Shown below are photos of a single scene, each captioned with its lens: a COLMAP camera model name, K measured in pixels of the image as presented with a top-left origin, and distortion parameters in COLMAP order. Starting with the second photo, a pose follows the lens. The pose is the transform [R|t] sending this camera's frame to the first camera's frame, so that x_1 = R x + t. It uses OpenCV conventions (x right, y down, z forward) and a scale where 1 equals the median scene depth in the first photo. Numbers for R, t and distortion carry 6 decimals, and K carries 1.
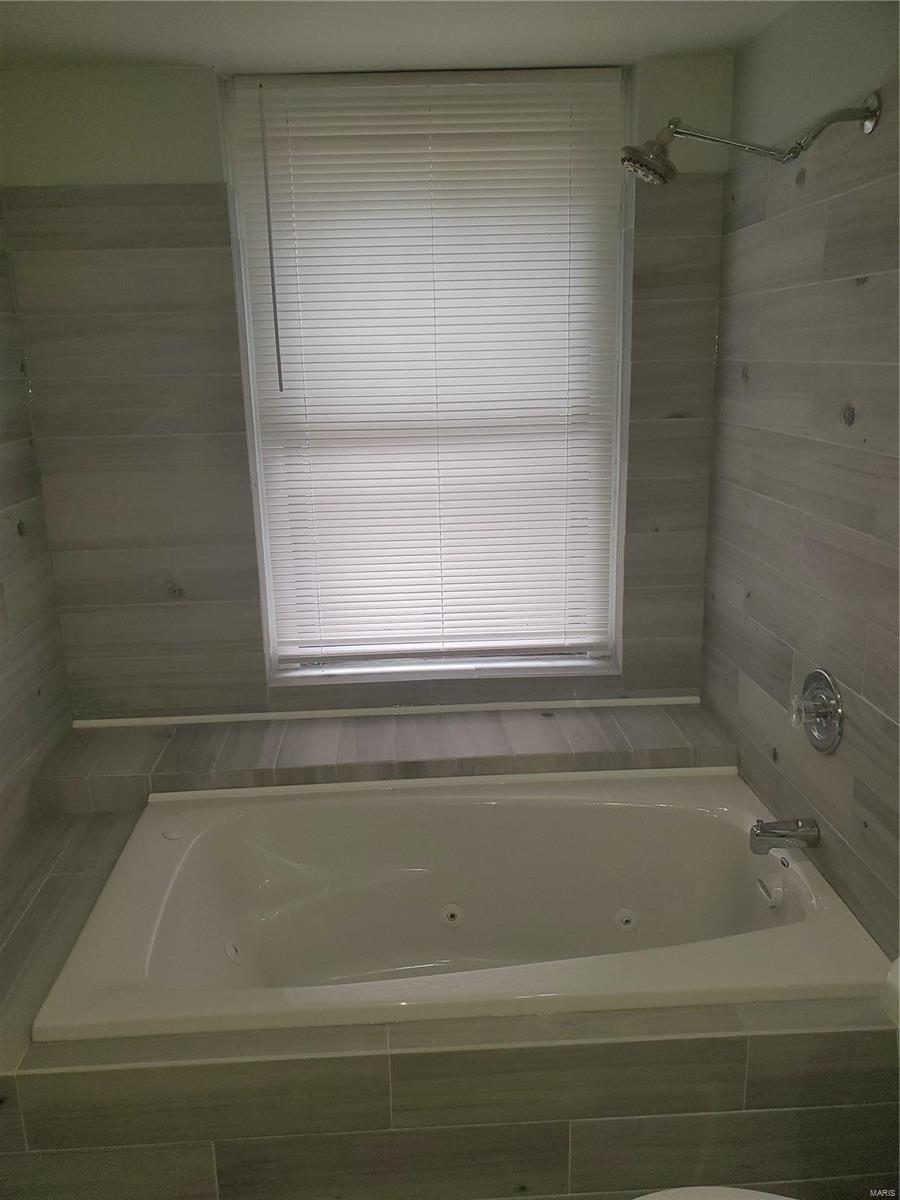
lens RADIAL K [[931.7, 0, 451.4], [0, 931.7, 579.6], [0, 0, 1]] dist [0.083082, -0.076018]
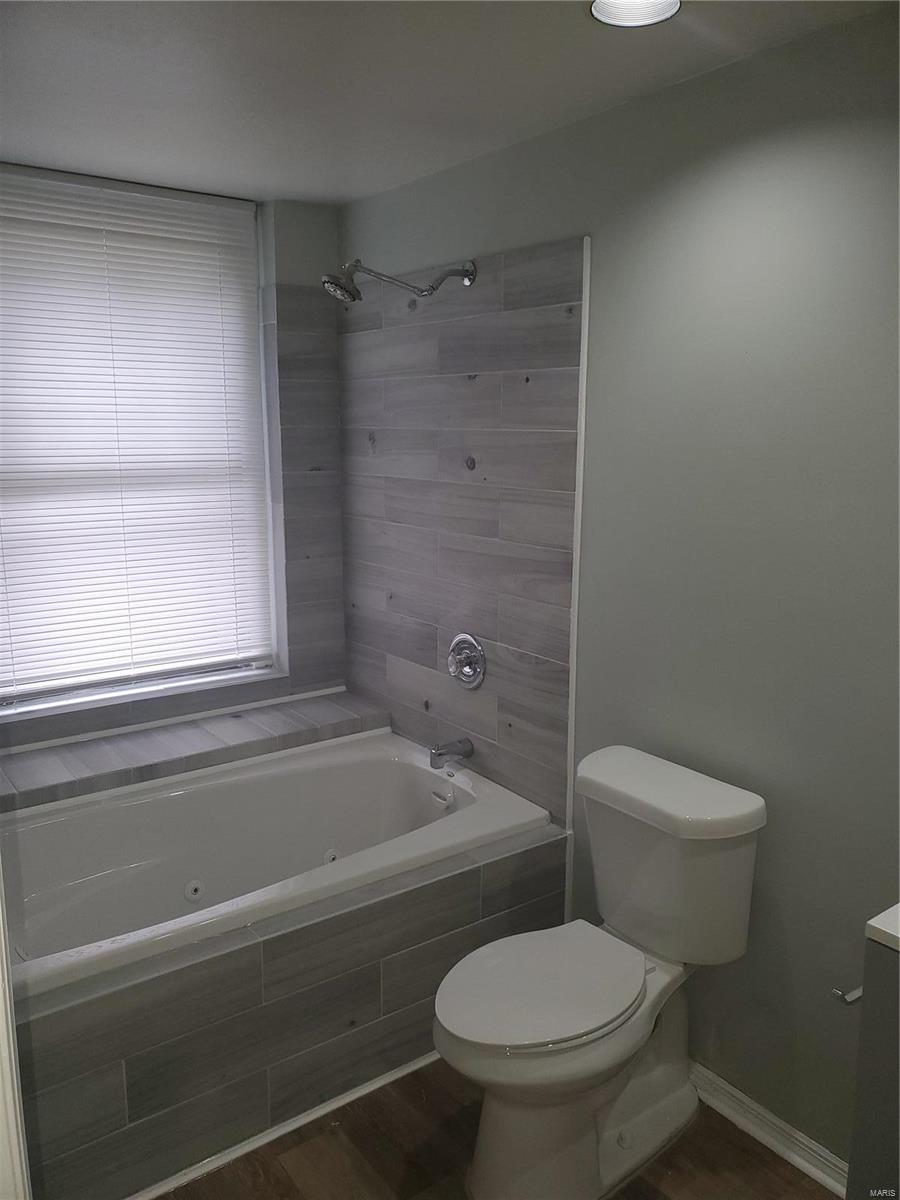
lens RADIAL K [[931.7, 0, 449.9], [0, 931.7, 609.5], [0, 0, 1]] dist [0.039672, -0.058240]
pose [[0.818415, -0.076152, 0.569559, -0.364823], [0.107435, 0.993980, -0.021478, 0.068235], [-0.564495, 0.078769, 0.821670, -0.154860]]
